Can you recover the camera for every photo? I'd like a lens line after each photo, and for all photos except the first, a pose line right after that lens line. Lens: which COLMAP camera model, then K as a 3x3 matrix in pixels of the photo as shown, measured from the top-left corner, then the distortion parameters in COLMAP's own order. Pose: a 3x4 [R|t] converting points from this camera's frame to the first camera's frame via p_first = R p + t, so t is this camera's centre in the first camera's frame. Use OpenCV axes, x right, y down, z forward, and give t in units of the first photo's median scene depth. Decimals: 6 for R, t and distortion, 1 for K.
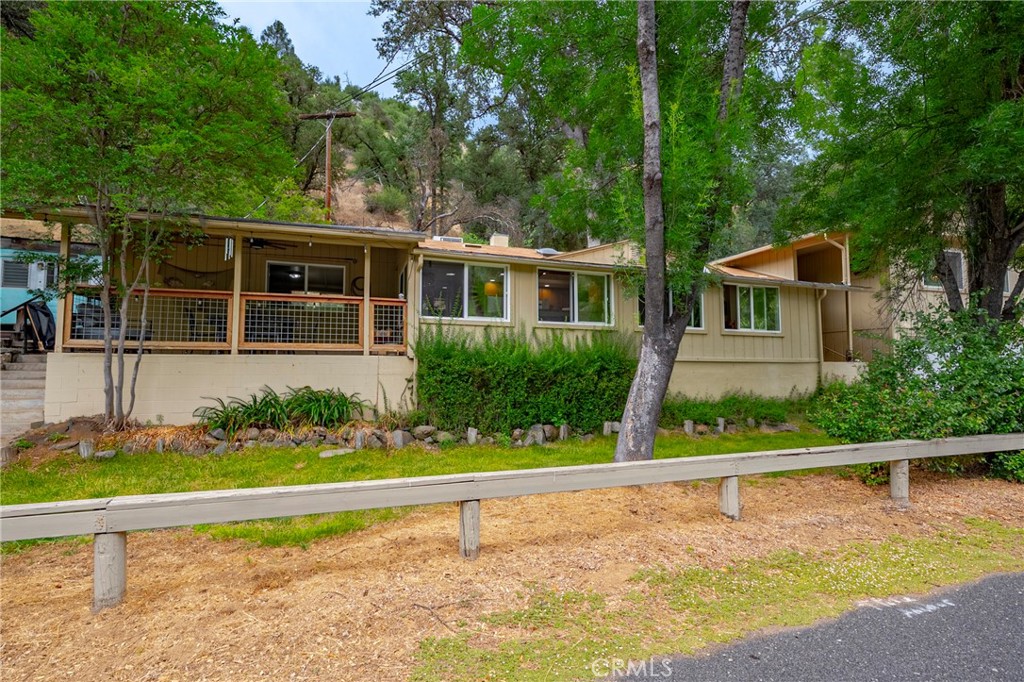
lens RADIAL K [[473.4, 0, 515.8], [0, 473.4, 341.1], [0, 0, 1]] dist [-0.003186, -0.000005]
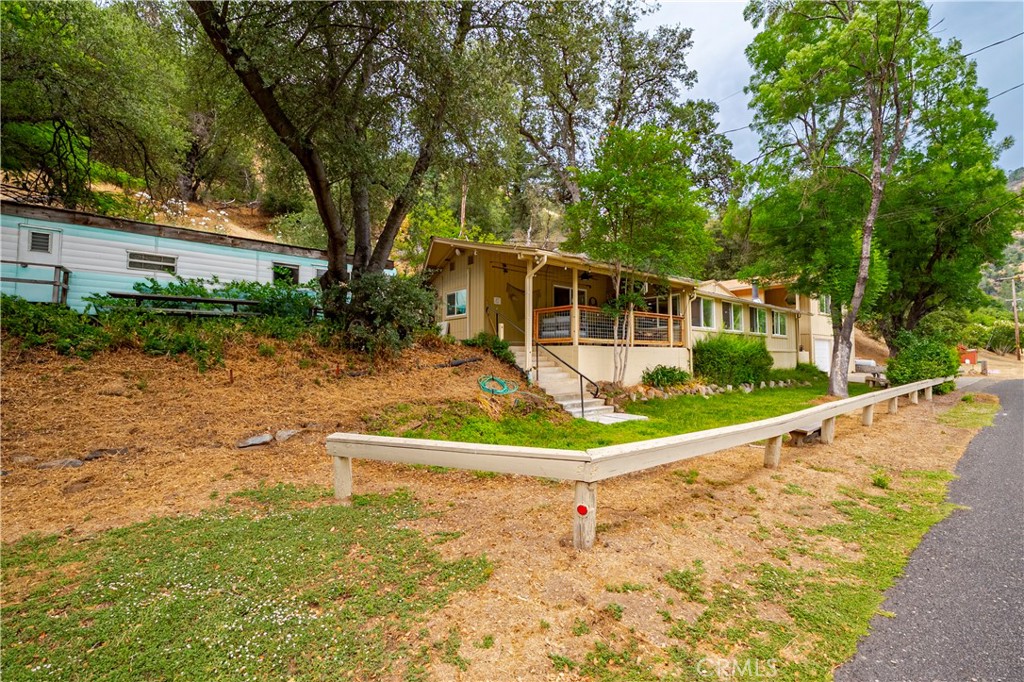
lens RADIAL K [[407.4, 0, 509.7], [0, 407.4, 340.8], [0, 0, 1]] dist [-0.013759, 0.000895]
pose [[0.948624, 0.010098, 0.316243, -1.388945], [-0.017695, 0.999619, 0.021161, -0.016924], [-0.315909, -0.025670, 0.948442, -0.280728]]
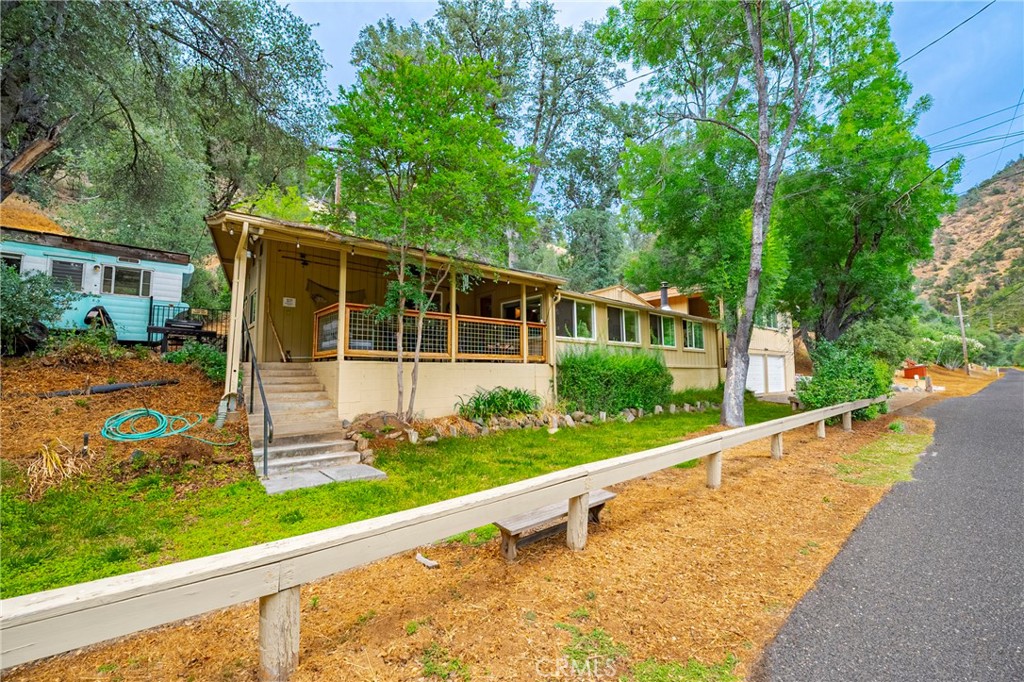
lens RADIAL K [[407.4, 0, 514.1], [0, 407.4, 340.0], [0, 0, 1]] dist [-0.013759, 0.000895]
pose [[0.929561, 0.022324, 0.367991, -0.781240], [-0.012932, 0.999525, -0.027970, -0.004493], [-0.368440, 0.021241, 0.929409, -0.097201]]
